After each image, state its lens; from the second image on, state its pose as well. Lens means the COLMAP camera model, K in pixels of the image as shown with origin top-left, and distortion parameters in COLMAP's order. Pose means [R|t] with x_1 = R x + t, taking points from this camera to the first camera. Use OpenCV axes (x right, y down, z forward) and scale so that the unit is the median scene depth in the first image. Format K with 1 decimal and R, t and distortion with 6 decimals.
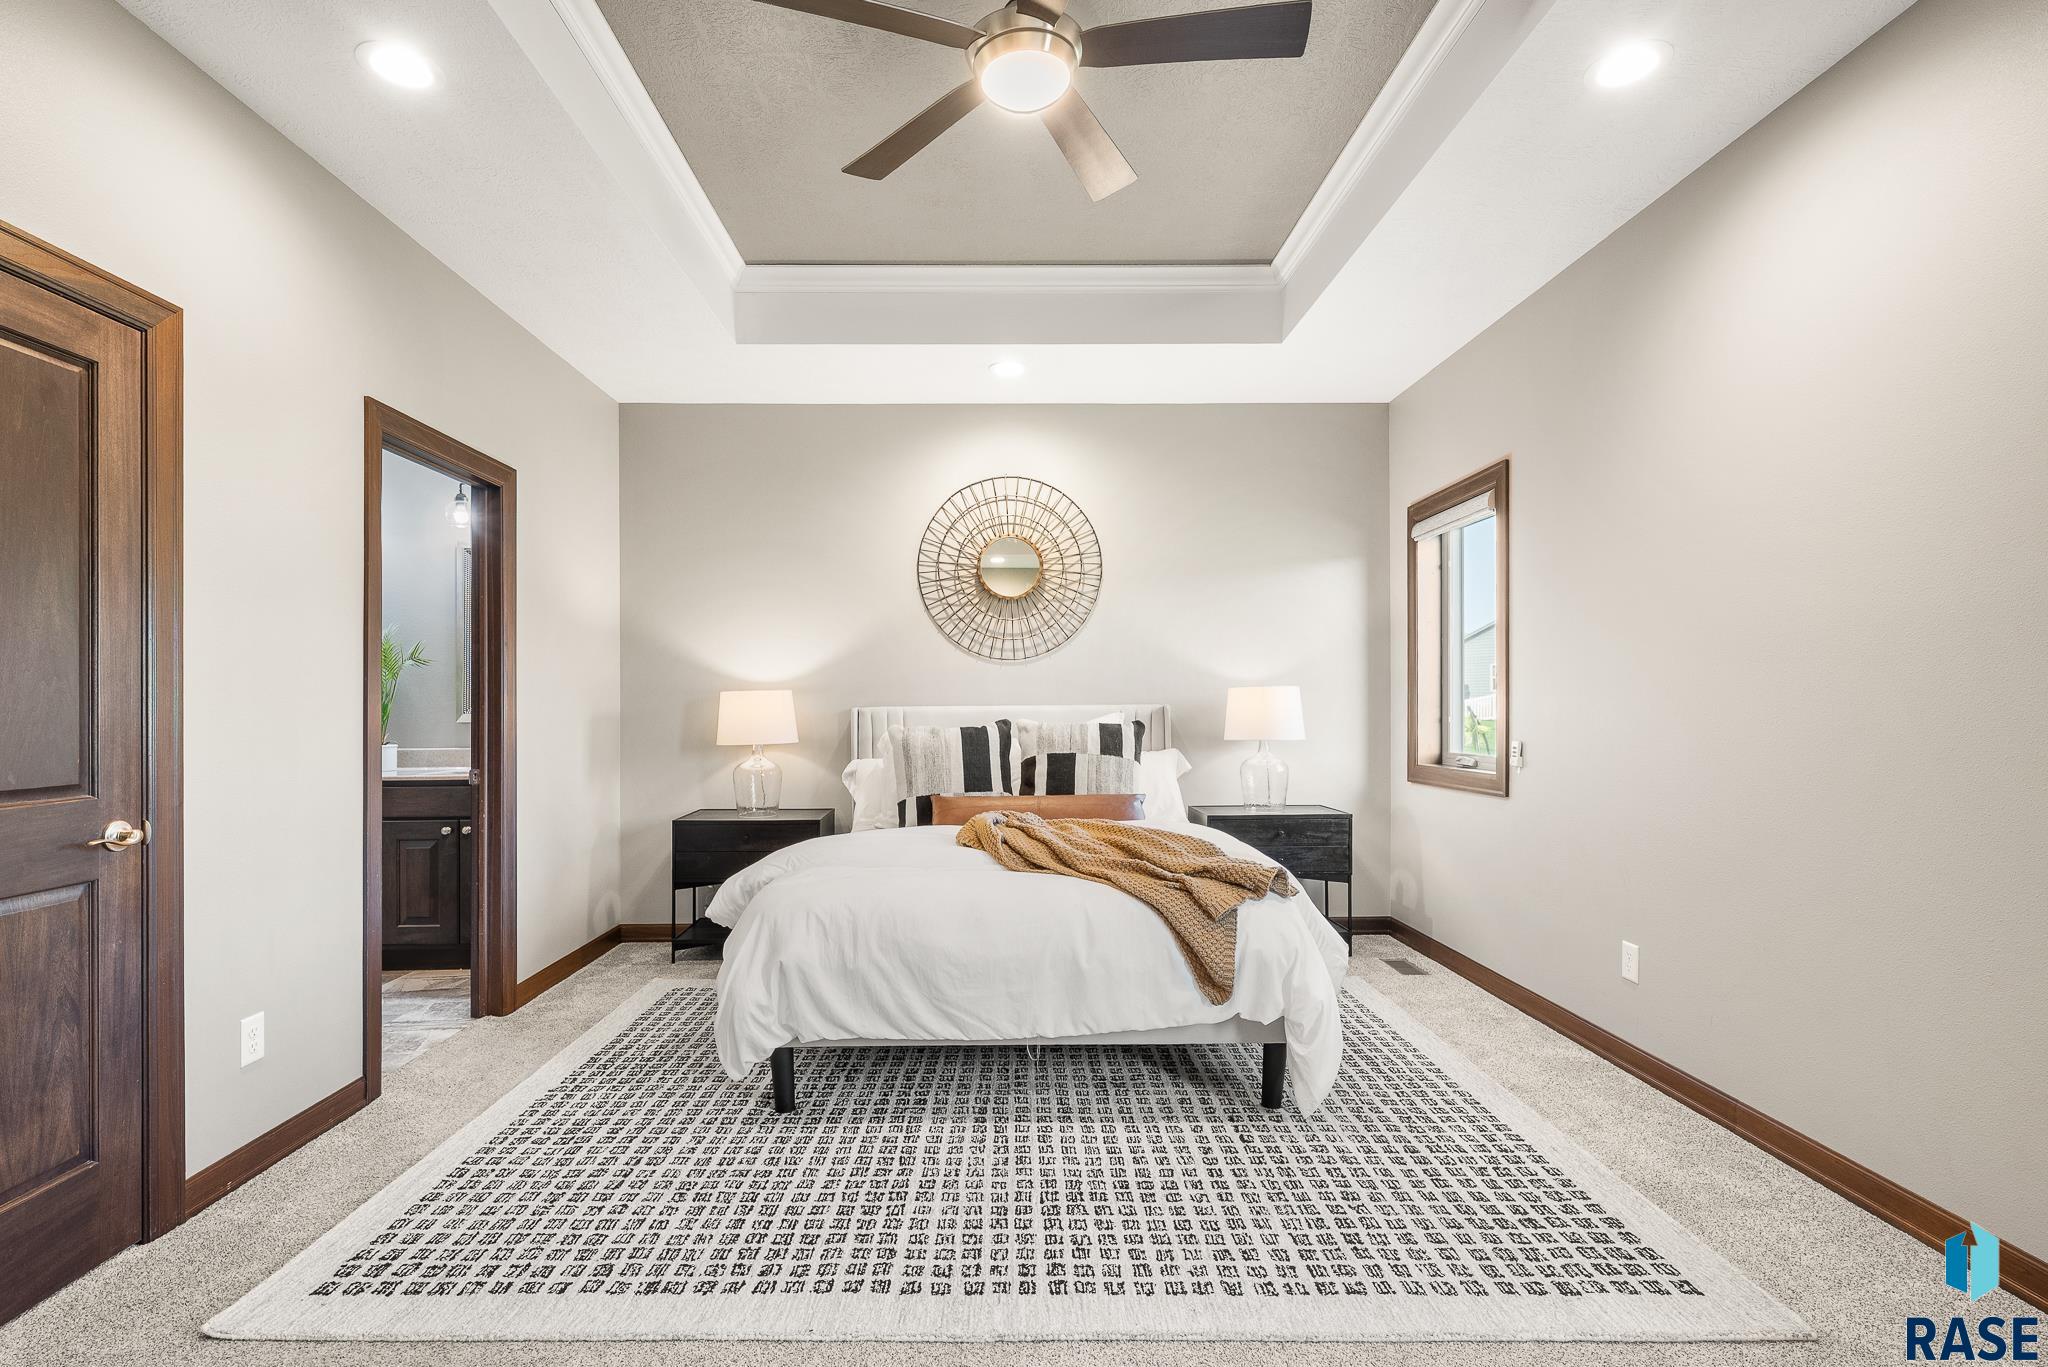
lens RADIAL K [[938.4, 0, 1021.5], [0, 938.4, 702.4], [0, 0, 1]] dist [-0.000148, -0.000243]
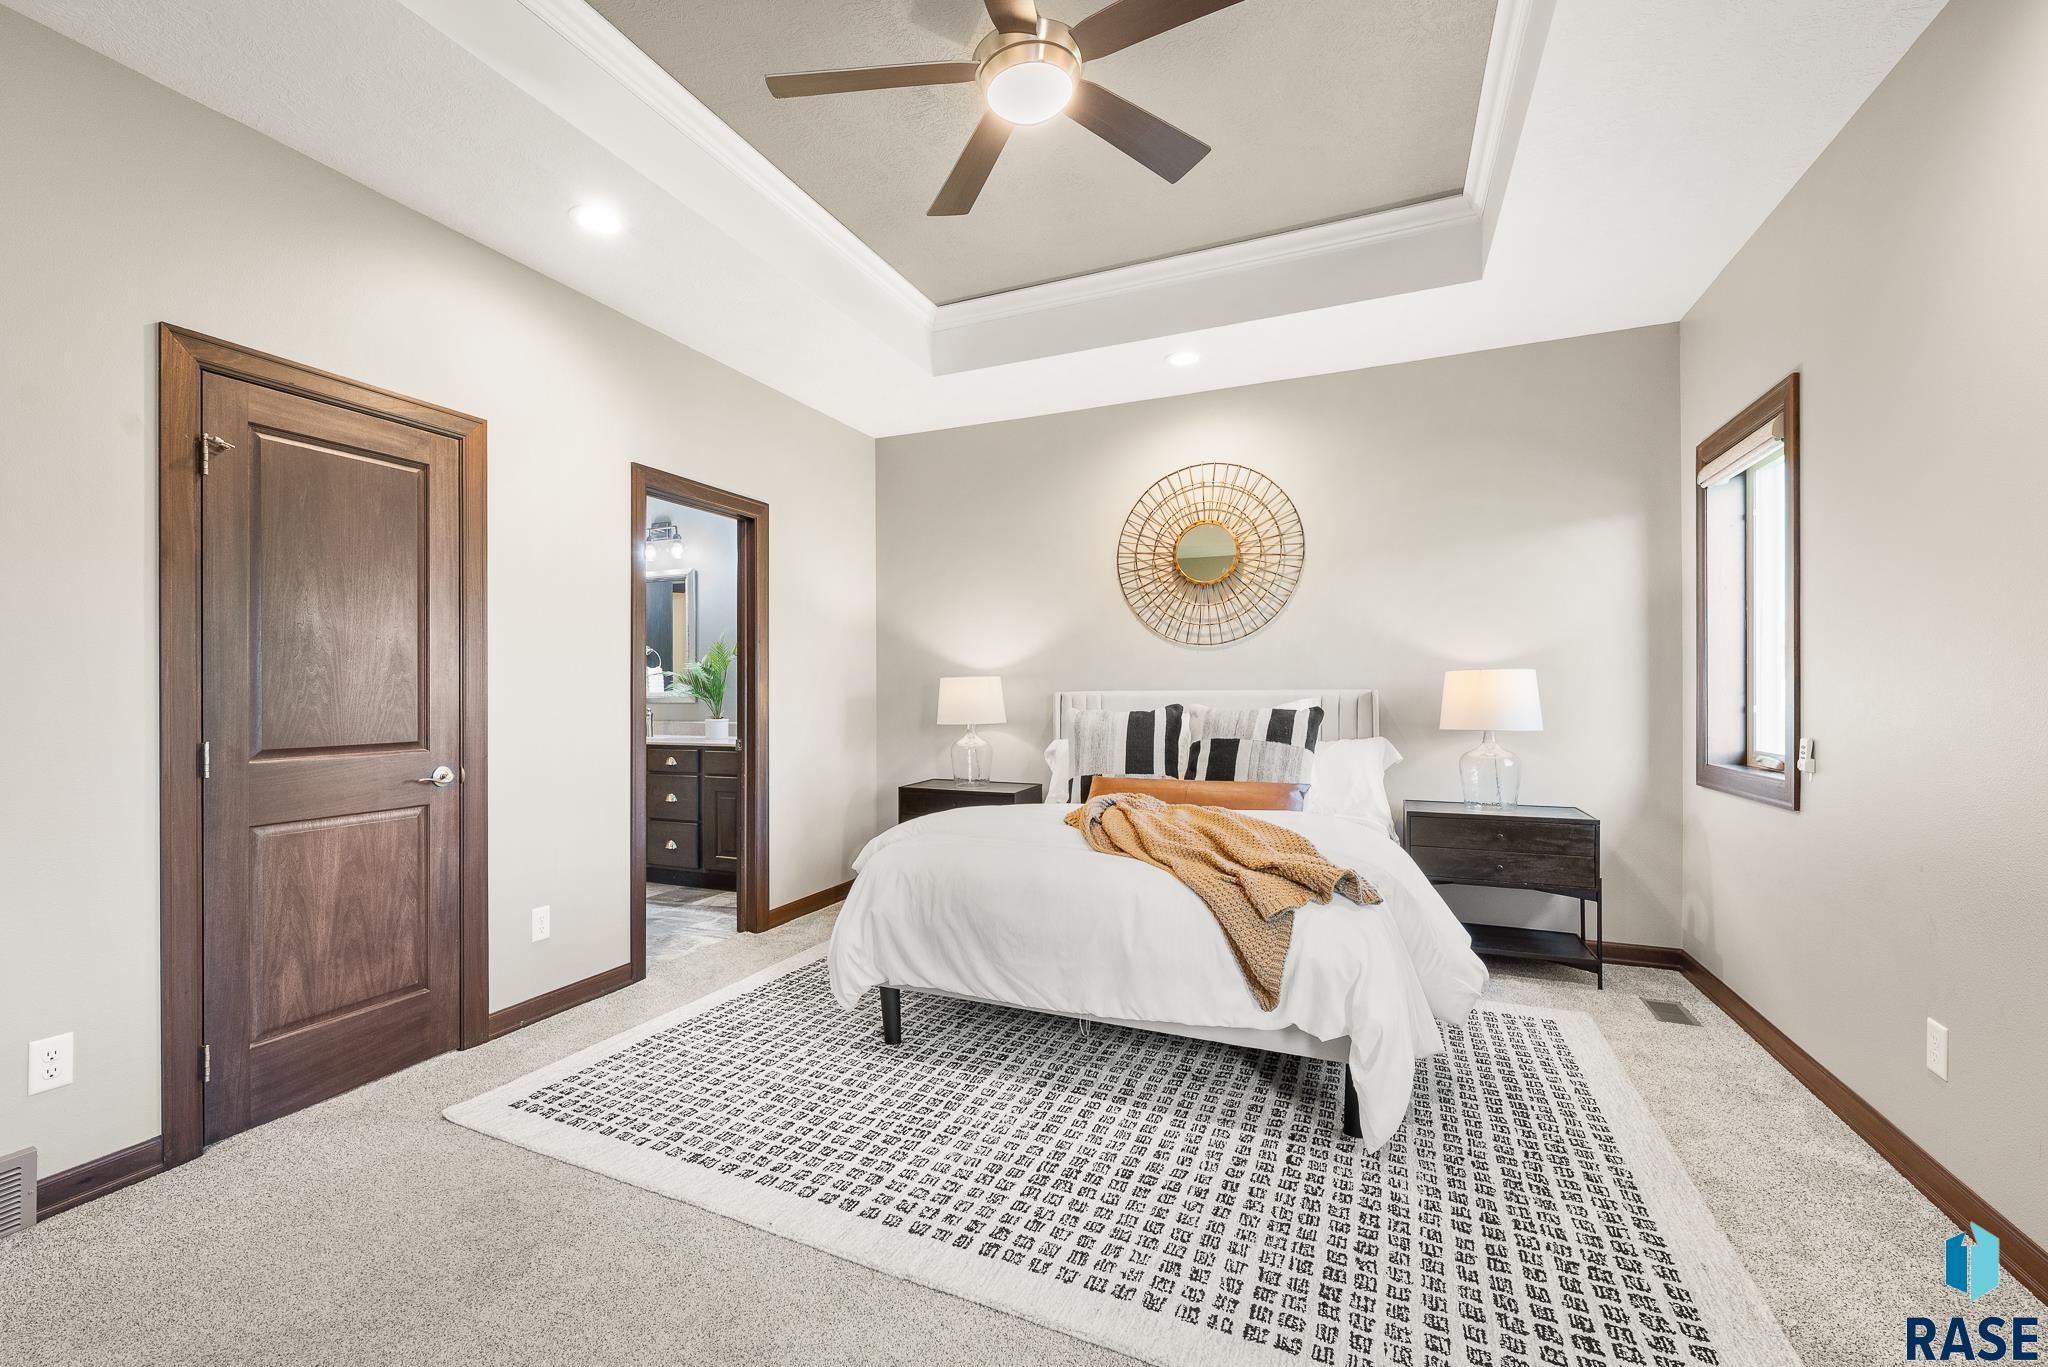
lens RADIAL K [[872.5, 0, 969.7], [0, 872.5, 685.5], [0, 0, 1]] dist [-0.000289, -0.000001]
pose [[0.898918, -0.000572, -0.438116, 0.305173], [0.000216, 1.000000, -0.000862, -0.001964], [0.438116, 0.000680, 0.898918, 0.081175]]
